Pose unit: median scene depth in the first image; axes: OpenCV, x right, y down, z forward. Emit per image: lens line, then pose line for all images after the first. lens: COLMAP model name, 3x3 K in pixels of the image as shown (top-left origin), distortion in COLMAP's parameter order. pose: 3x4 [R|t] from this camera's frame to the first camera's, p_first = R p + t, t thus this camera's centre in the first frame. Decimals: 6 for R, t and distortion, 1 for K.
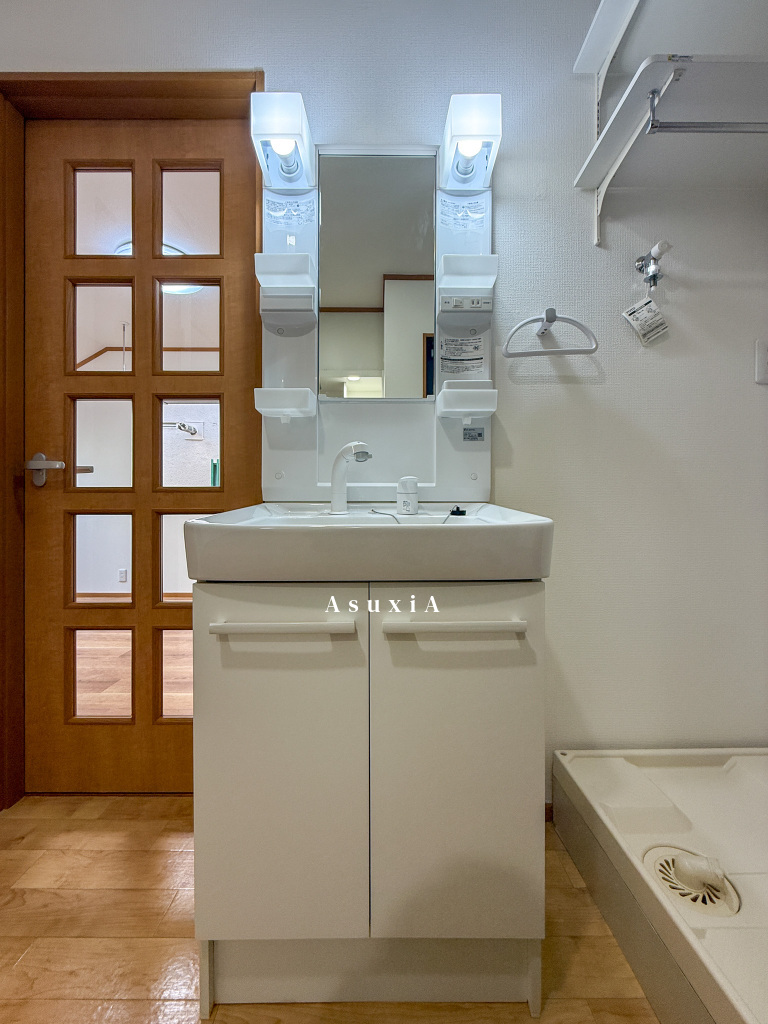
lens RADIAL K [[407.1, 0, 384.0], [0, 407.1, 512.0], [0, 0, 1]] dist [-0.000647, 0.000014]
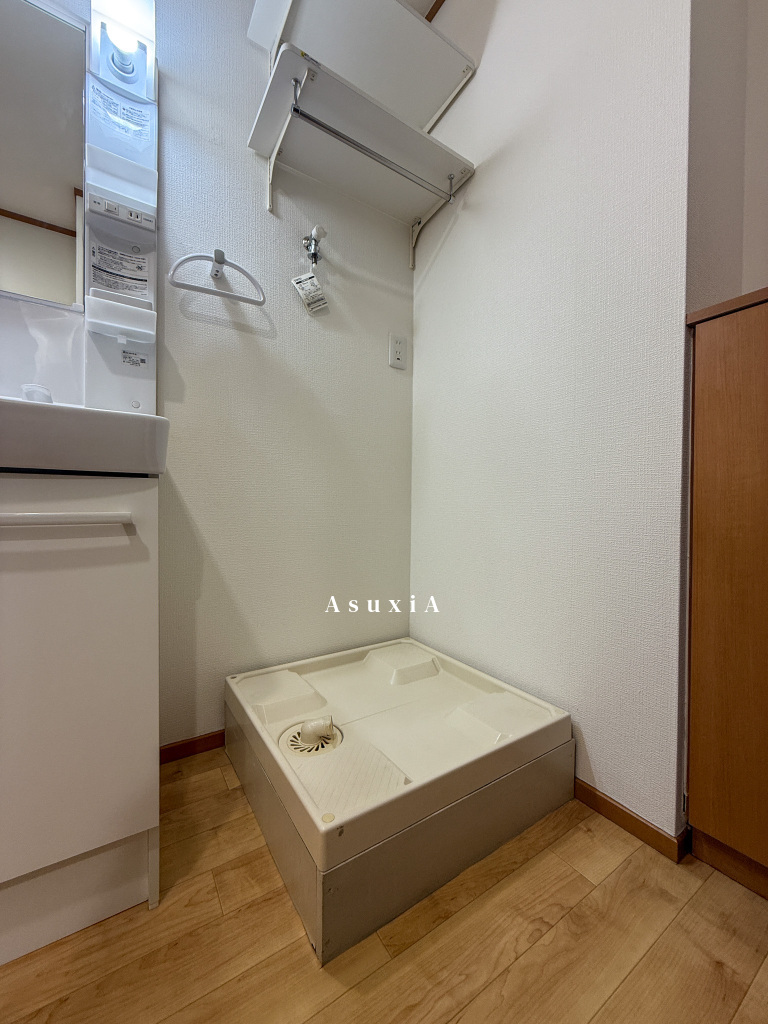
lens RADIAL K [[407.1, 0, 384.0], [0, 407.1, 512.0], [0, 0, 1]] dist [-0.000647, 0.000014]
pose [[0.836506, 0.000096, 0.547958, 0.186210], [-0.006522, 0.999931, 0.009780, 0.147179], [-0.547920, -0.011755, 0.836448, -0.098156]]
